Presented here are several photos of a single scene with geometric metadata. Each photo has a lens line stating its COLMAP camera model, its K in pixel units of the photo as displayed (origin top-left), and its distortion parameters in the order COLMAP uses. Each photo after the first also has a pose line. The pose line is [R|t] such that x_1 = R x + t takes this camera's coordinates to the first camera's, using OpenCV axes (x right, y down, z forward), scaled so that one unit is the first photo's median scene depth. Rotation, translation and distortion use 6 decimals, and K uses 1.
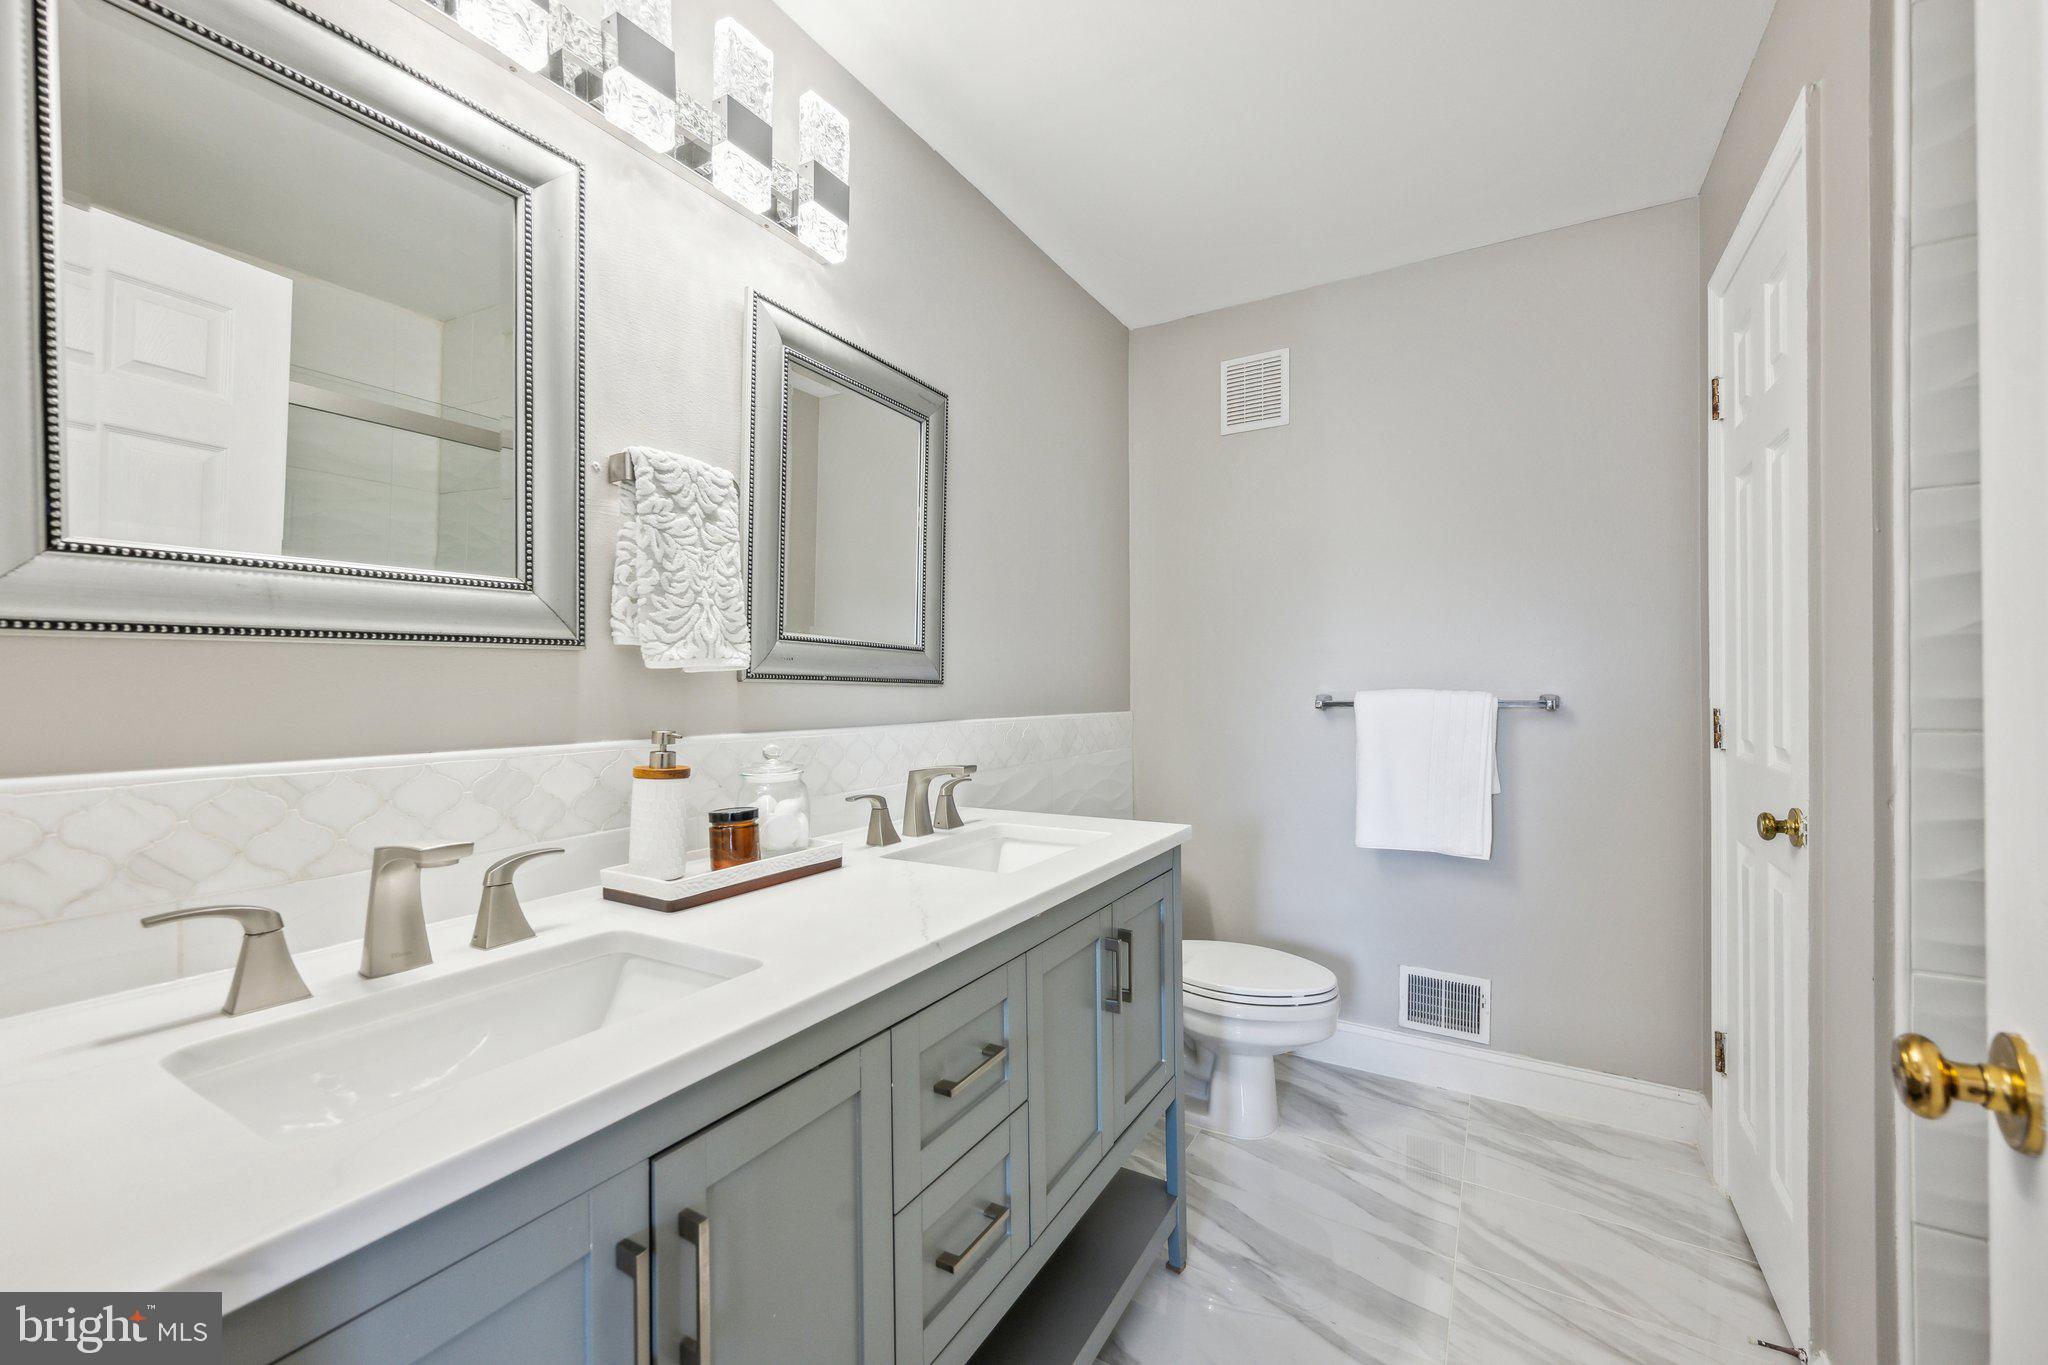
lens RADIAL K [[810.3, 0, 1036.7], [0, 810.3, 694.2], [0, 0, 1]] dist [-0.002947, -0.000524]
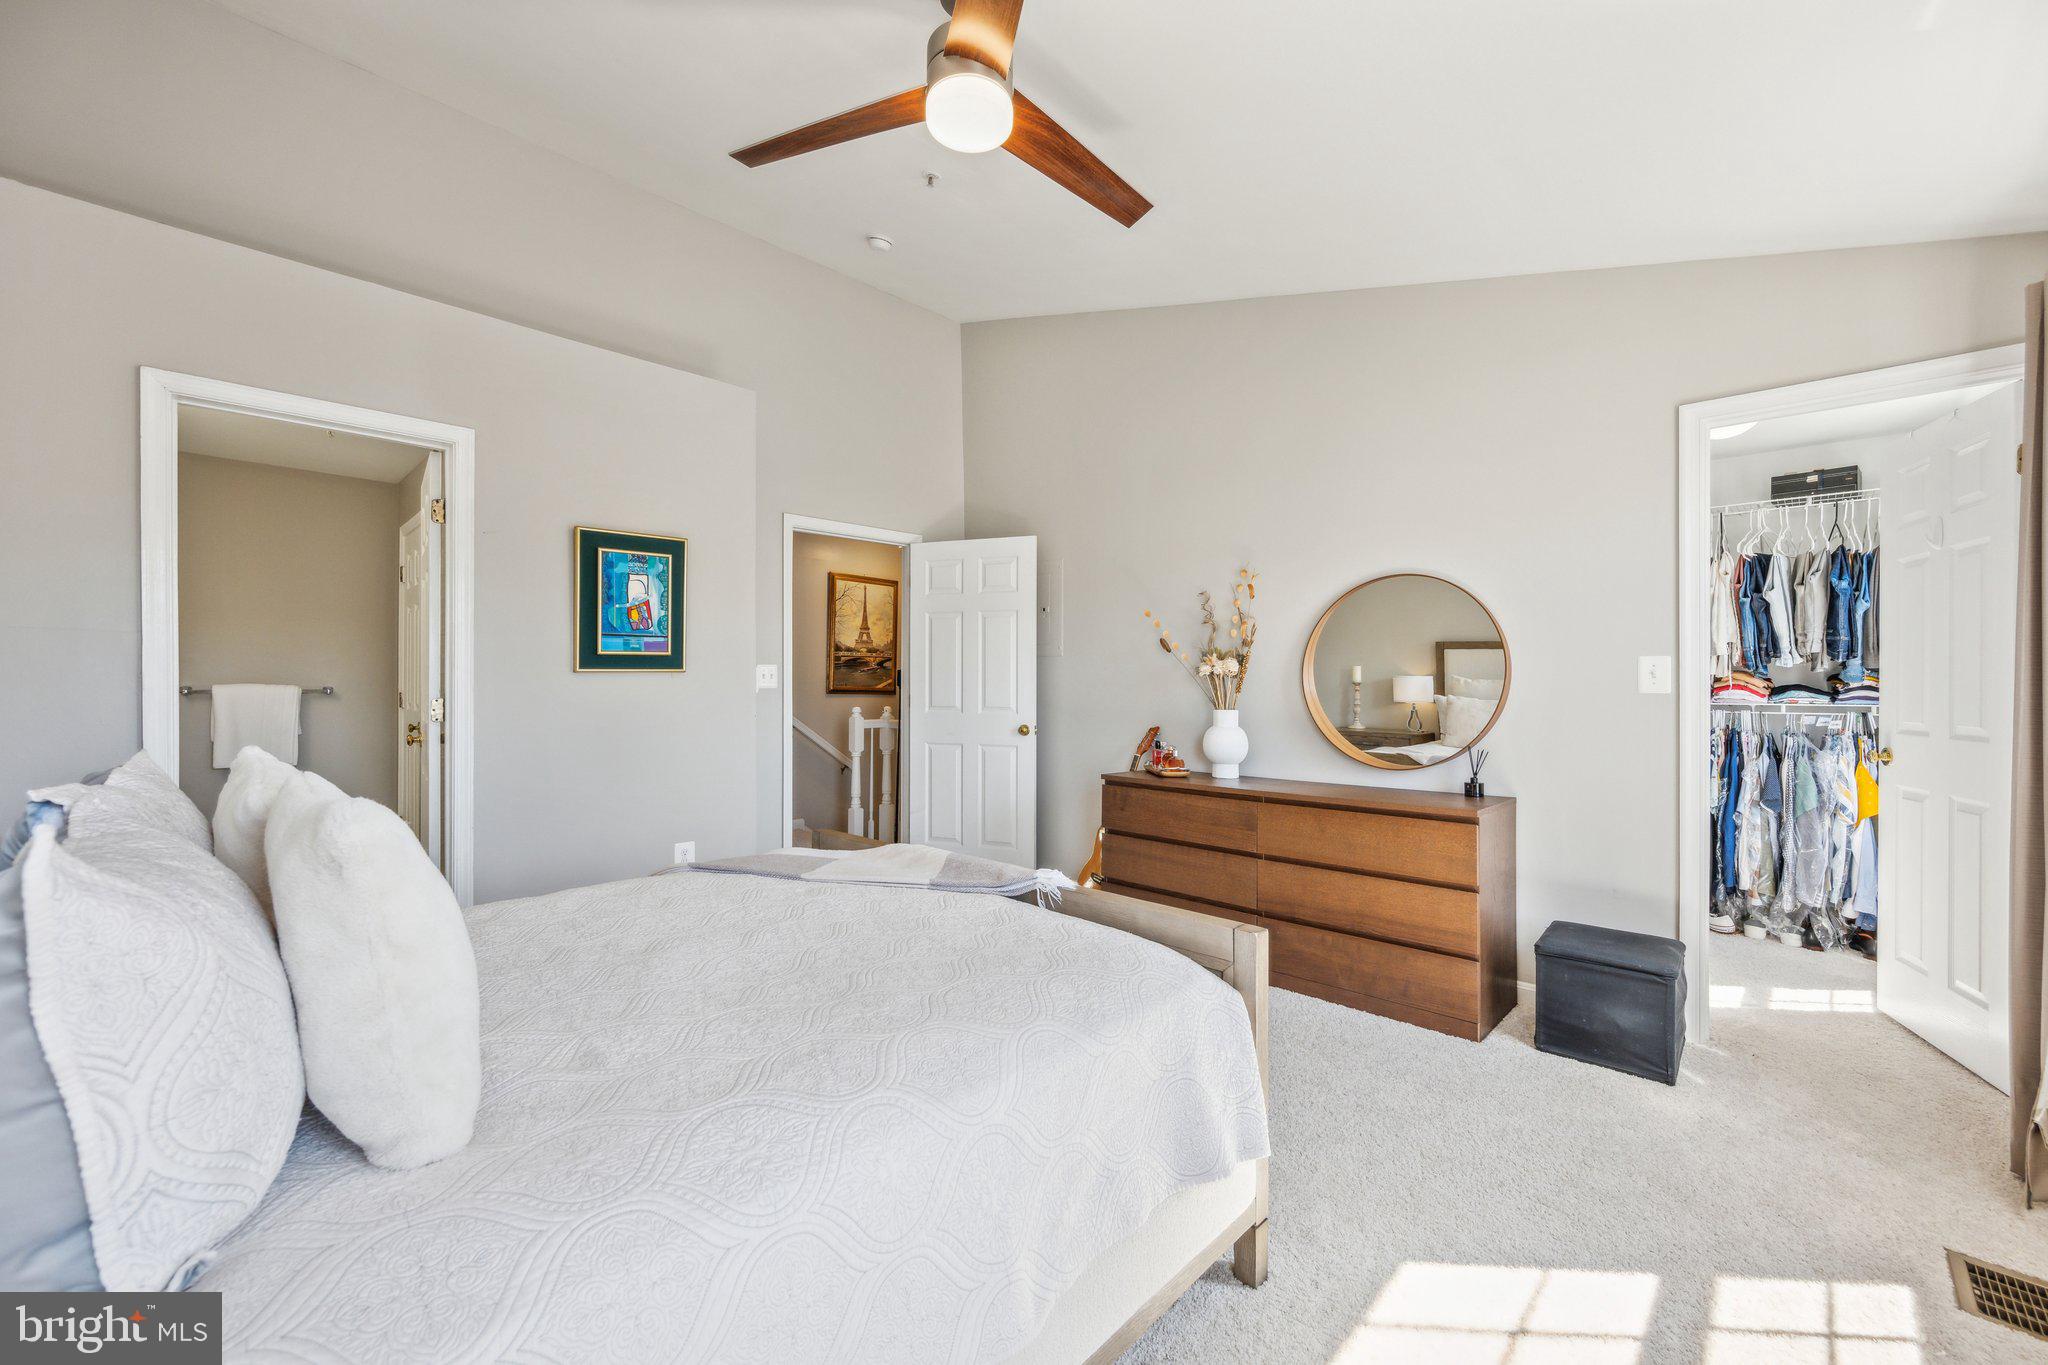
lens RADIAL K [[810.3, 0, 1027.0], [0, 810.3, 686.5], [0, 0, 1]] dist [-0.002947, -0.000524]
pose [[0.267155, 0.006361, 0.963633, -1.378181], [-0.004879, 0.999974, -0.005248, 0.002729], [-0.963641, -0.003299, 0.267179, -1.997931]]
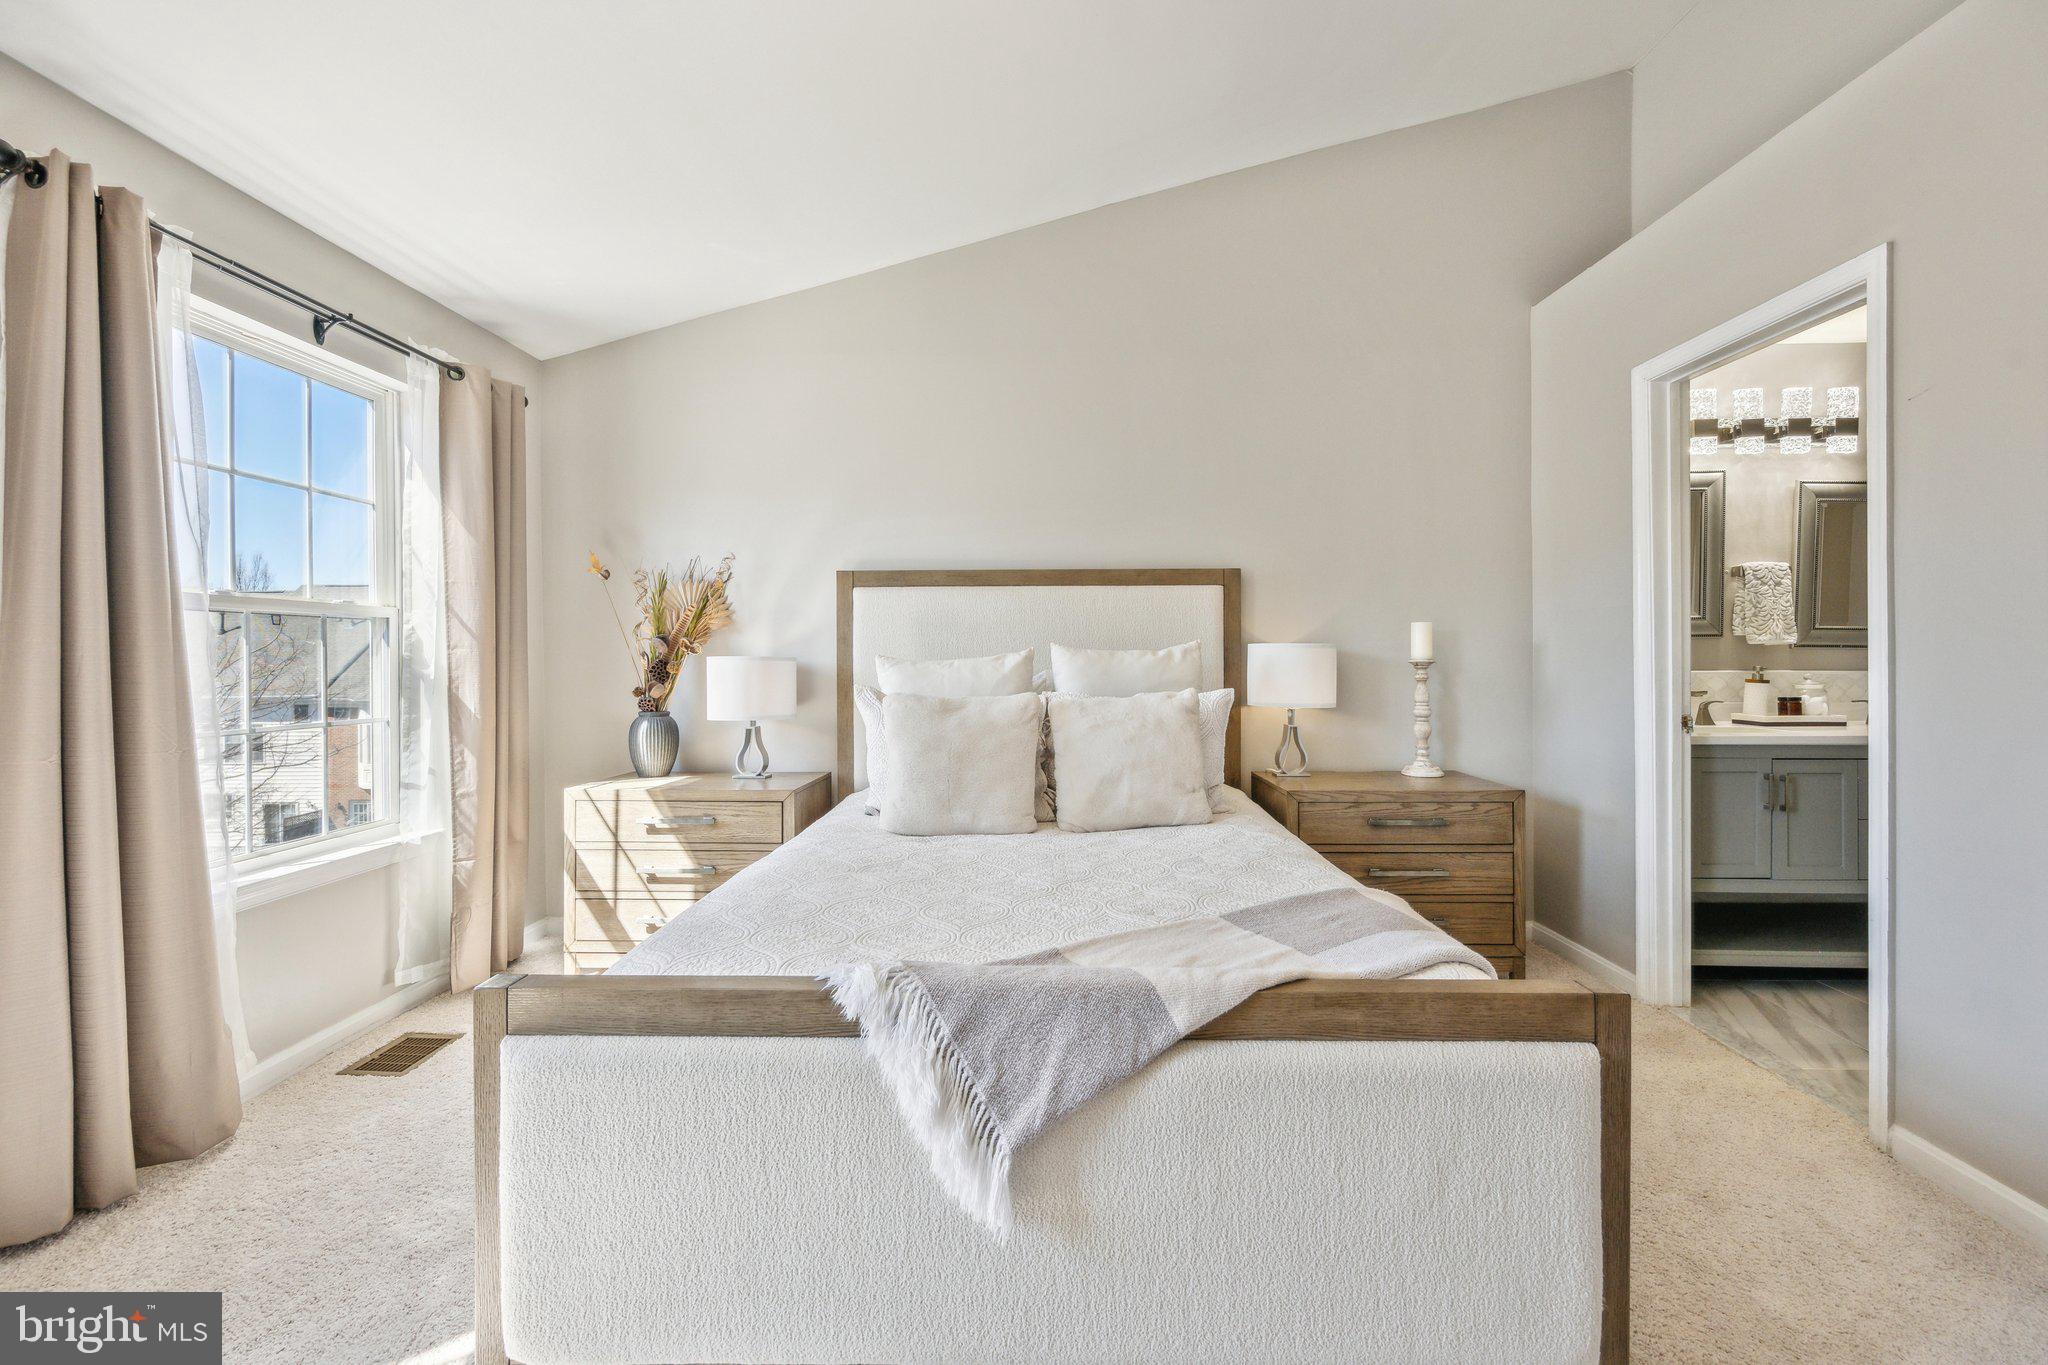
lens RADIAL K [[810.3, 0, 1032.8], [0, 810.3, 662.5], [0, 0, 1]] dist [-0.002947, -0.000524]
pose [[0.474550, 0.009834, -0.880174, 0.604433], [-0.000995, 0.999943, 0.010636, 0.003276], [0.880228, -0.004171, 0.474533, -1.895451]]
